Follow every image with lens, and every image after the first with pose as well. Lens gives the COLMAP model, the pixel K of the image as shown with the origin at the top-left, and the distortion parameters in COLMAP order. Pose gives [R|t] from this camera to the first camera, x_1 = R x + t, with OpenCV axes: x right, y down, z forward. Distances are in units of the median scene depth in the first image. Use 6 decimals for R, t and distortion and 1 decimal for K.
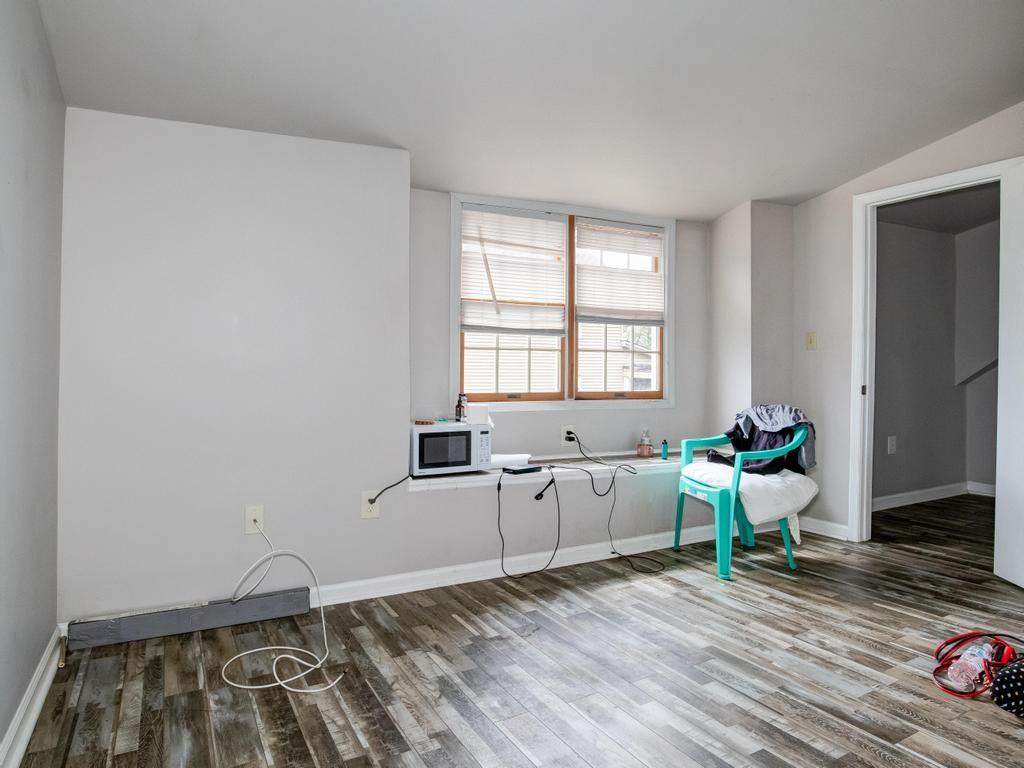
lens RADIAL K [[628.4, 0, 511.1], [0, 628.4, 374.4], [0, 0, 1]] dist [-0.038347, 0.013579]
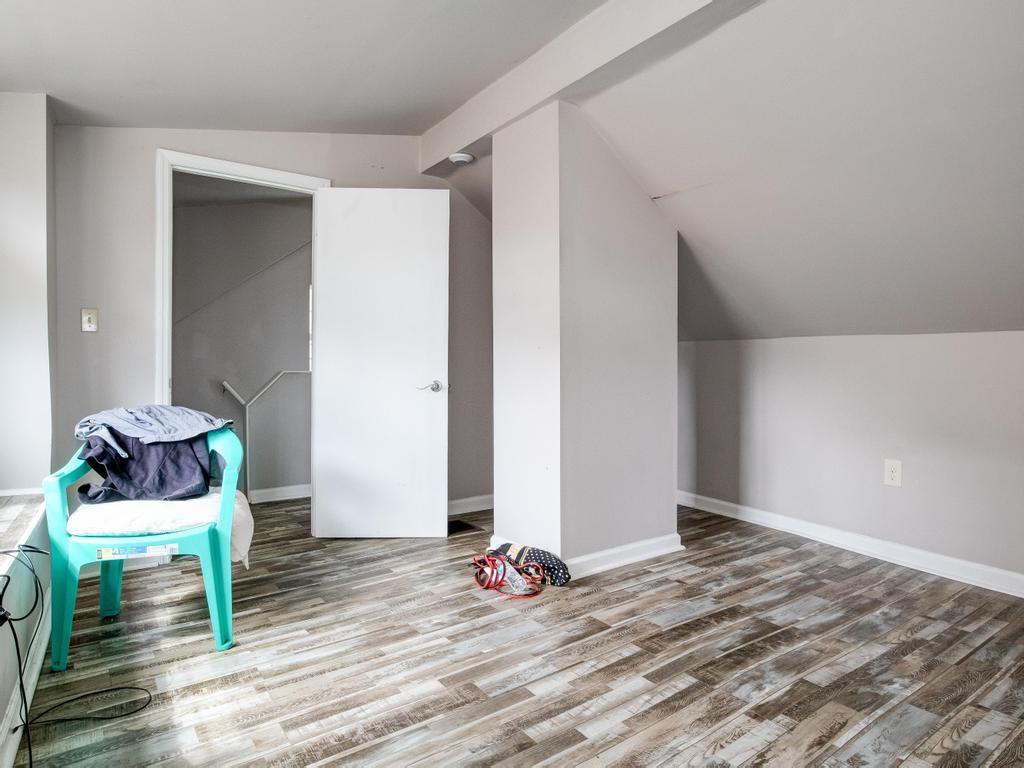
lens RADIAL K [[628.4, 0, 503.1], [0, 628.4, 383.0], [0, 0, 1]] dist [-0.038347, 0.013579]
pose [[-0.122746, -0.027412, 0.992060, -0.431336], [0.009154, 0.999545, 0.028751, 0.006386], [-0.992396, 0.012610, -0.122439, 0.839796]]
